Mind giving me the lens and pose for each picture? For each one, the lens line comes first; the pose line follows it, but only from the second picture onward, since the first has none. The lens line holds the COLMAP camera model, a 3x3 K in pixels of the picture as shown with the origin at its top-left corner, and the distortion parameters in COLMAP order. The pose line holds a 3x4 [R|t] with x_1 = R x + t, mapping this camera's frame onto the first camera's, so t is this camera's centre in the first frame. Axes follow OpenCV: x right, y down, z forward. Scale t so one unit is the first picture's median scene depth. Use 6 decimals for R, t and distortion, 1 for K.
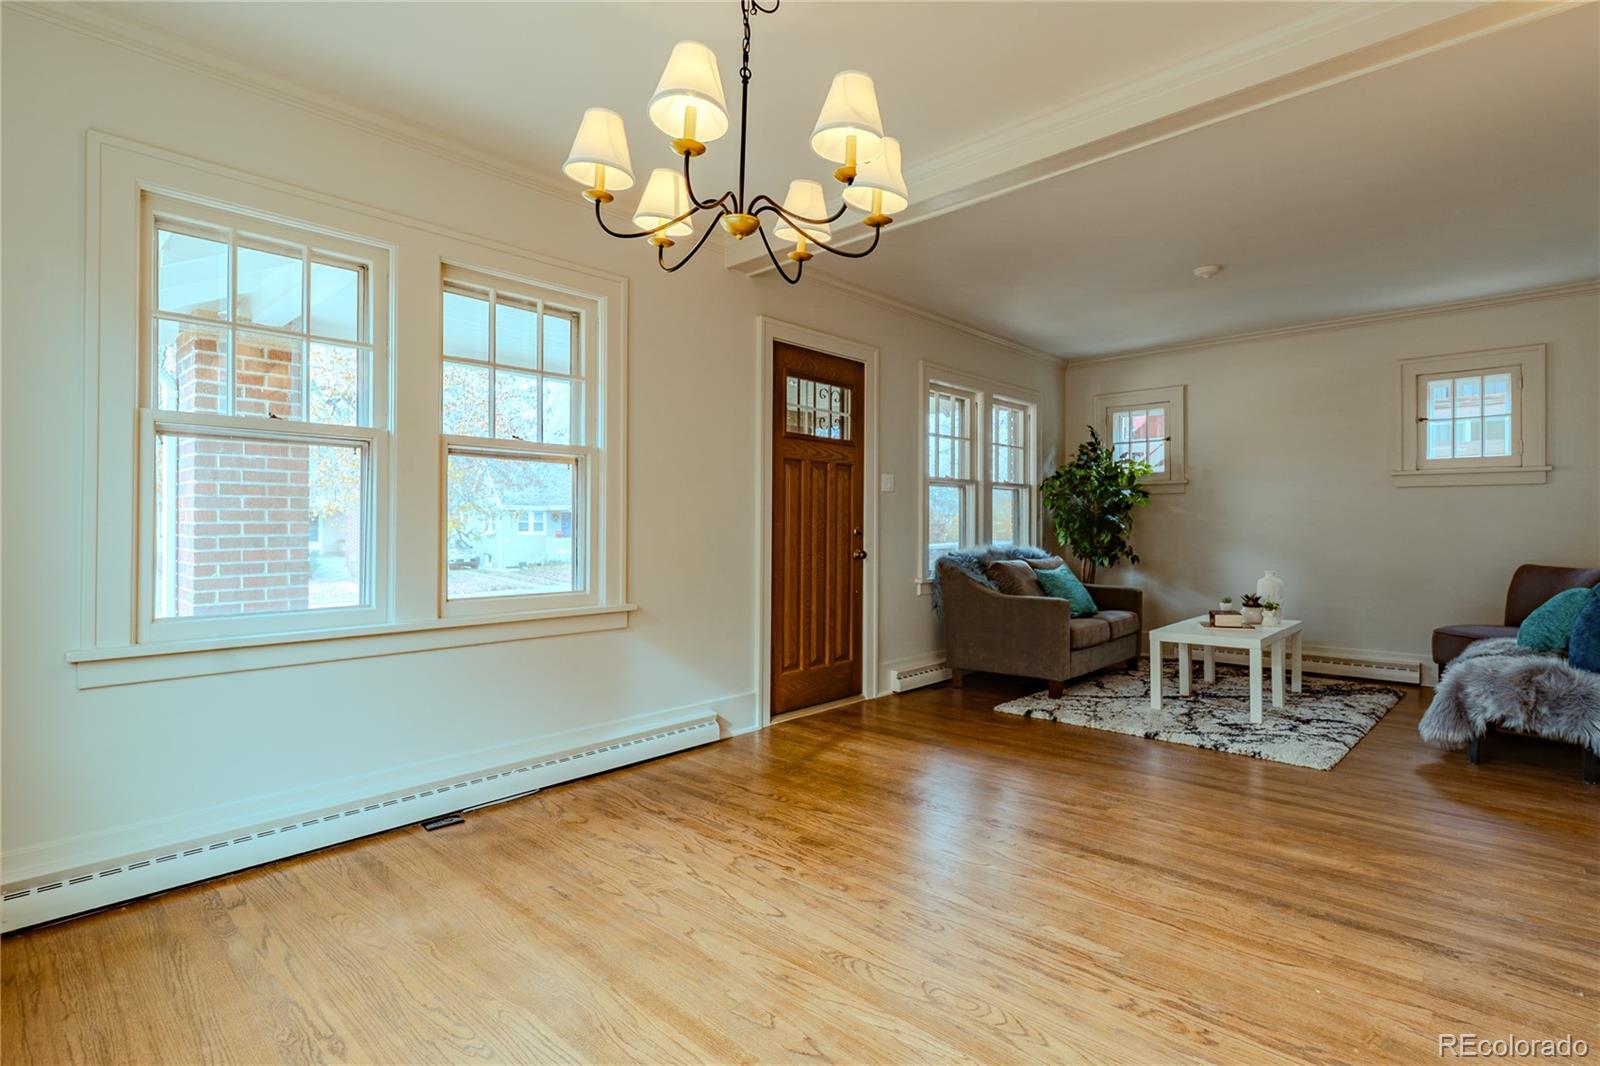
lens RADIAL K [[762.0, 0, 806.1], [0, 762.0, 527.1], [0, 0, 1]] dist [-0.001258, -0.000687]
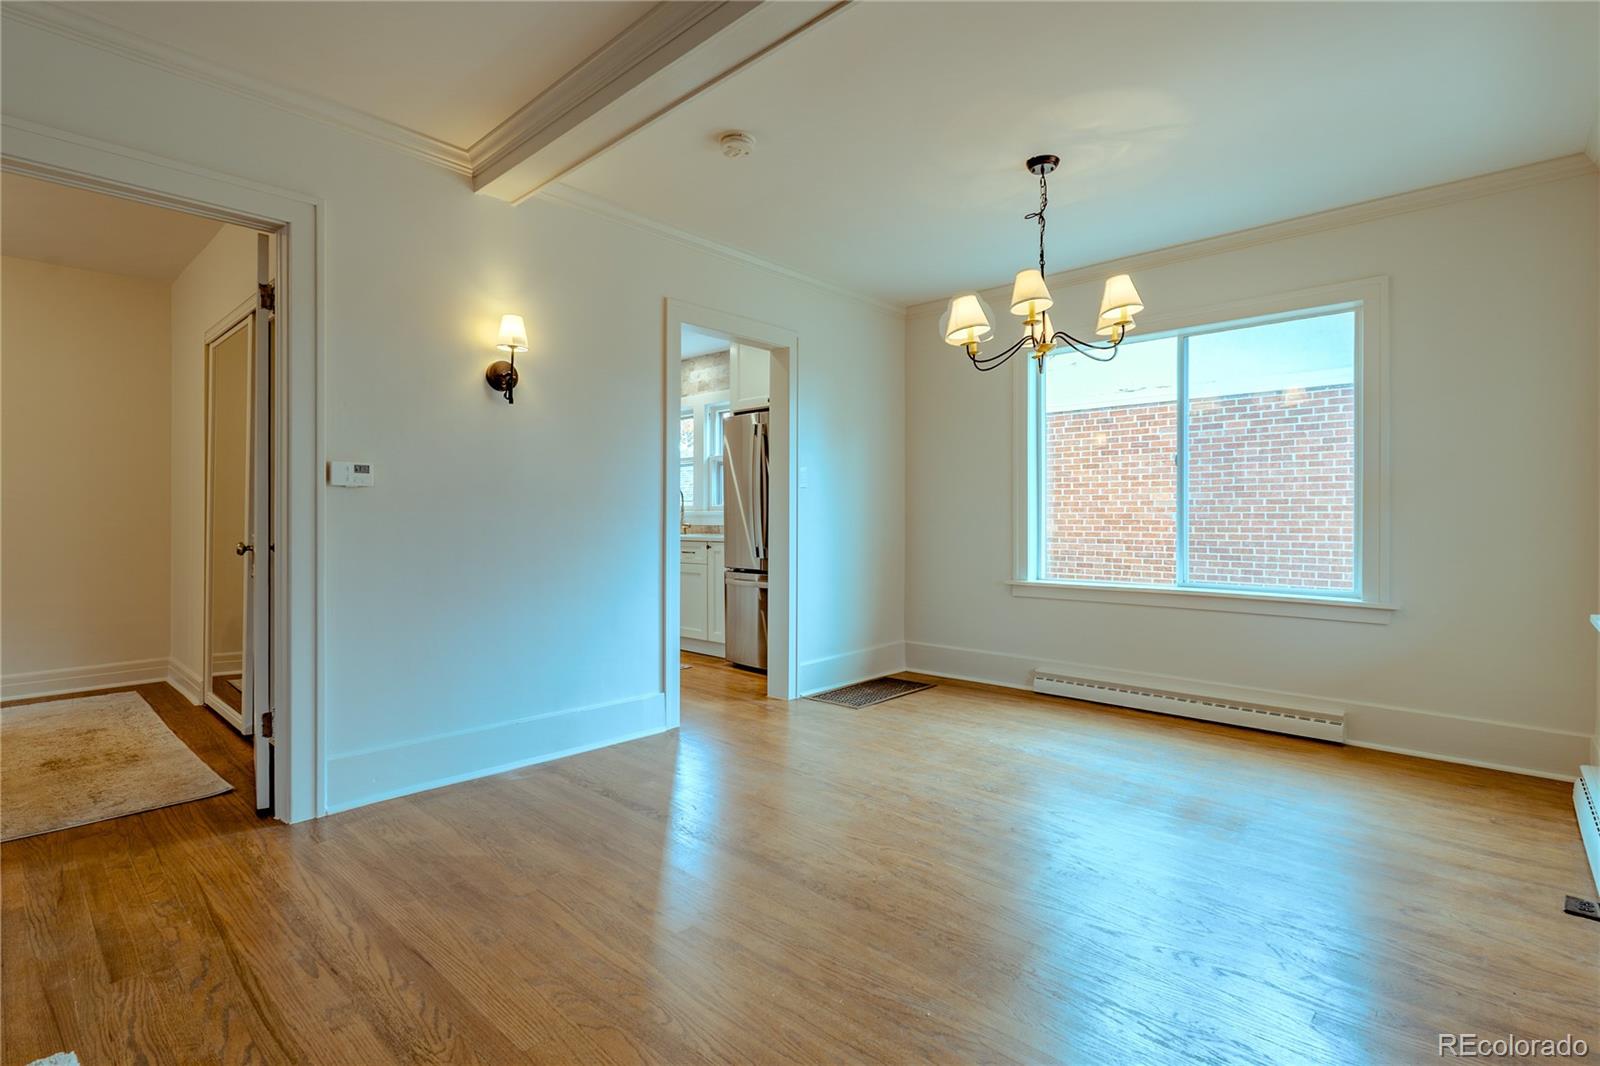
lens RADIAL K [[762.0, 0, 795.7], [0, 762.0, 523.1], [0, 0, 1]] dist [-0.001258, -0.000687]
pose [[-0.999997, -0.000761, -0.002205, 0.167863], [-0.000773, 0.999986, 0.005179, 0.000608], [0.002201, 0.005181, -0.999984, 0.940652]]
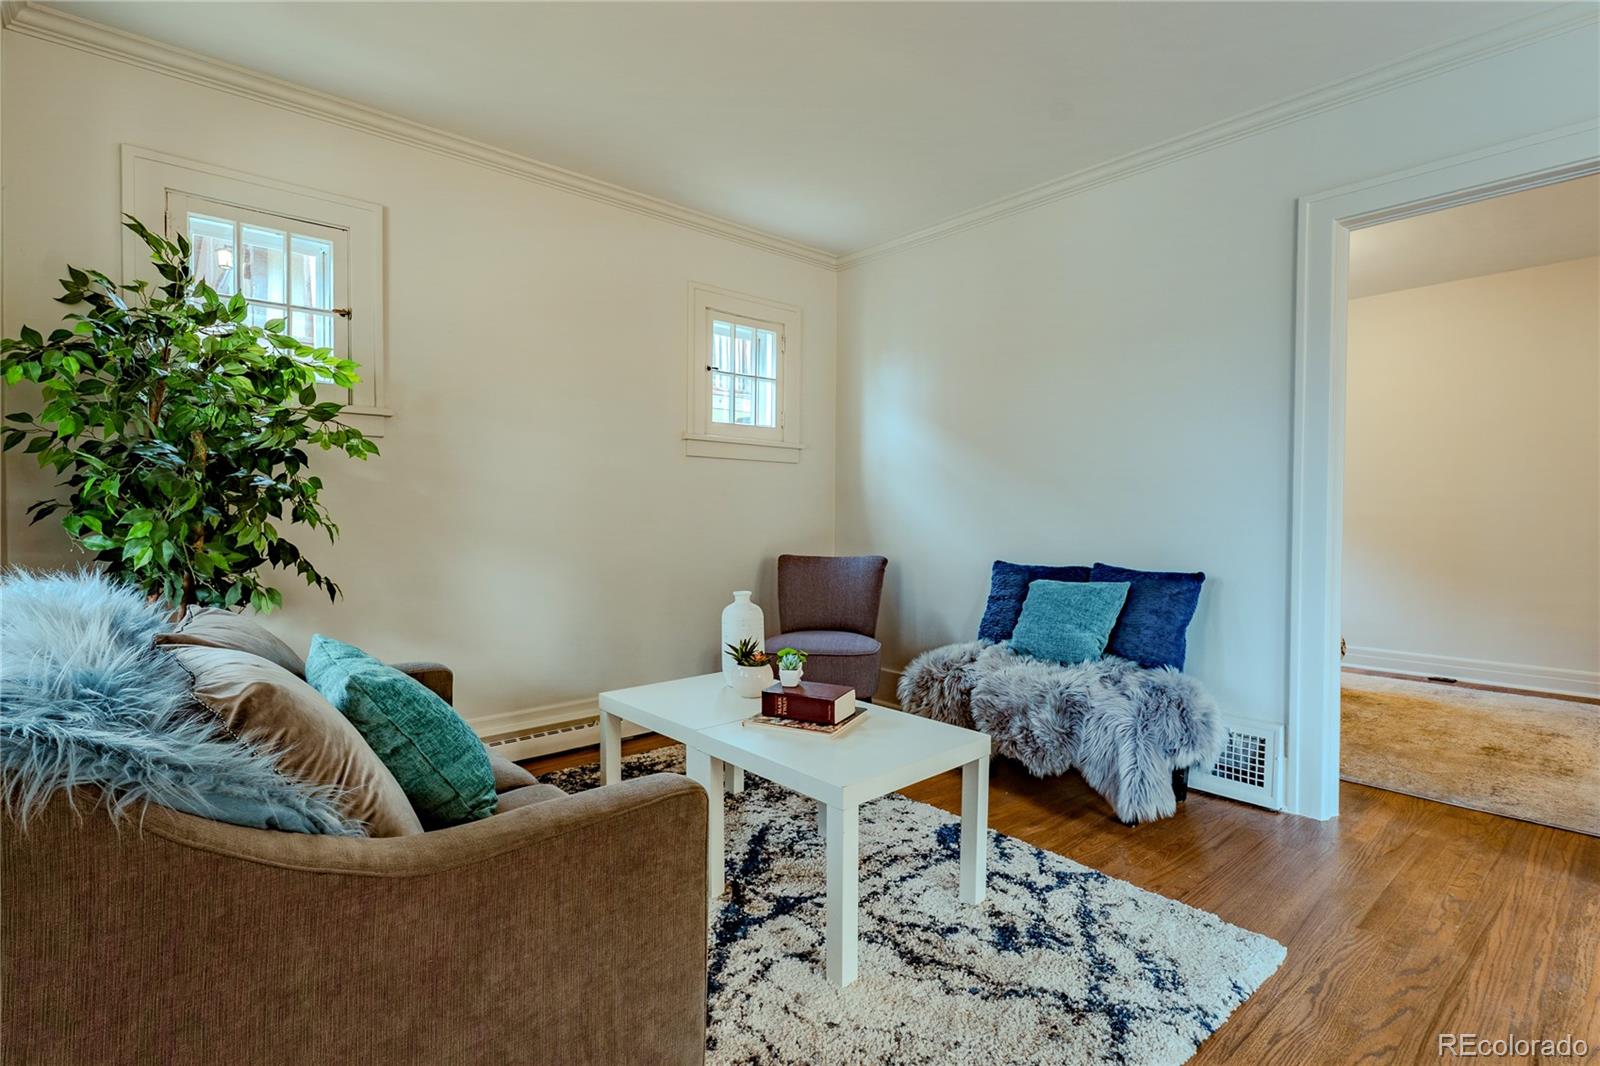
lens RADIAL K [[762.0, 0, 795.8], [0, 762.0, 523.5], [0, 0, 1]] dist [-0.001258, -0.000687]
pose [[0.122451, -0.012635, 0.992394, 0.078379], [-0.004204, 0.999903, 0.013250, 0.001012], [-0.992466, -0.005795, 0.122386, 0.852917]]
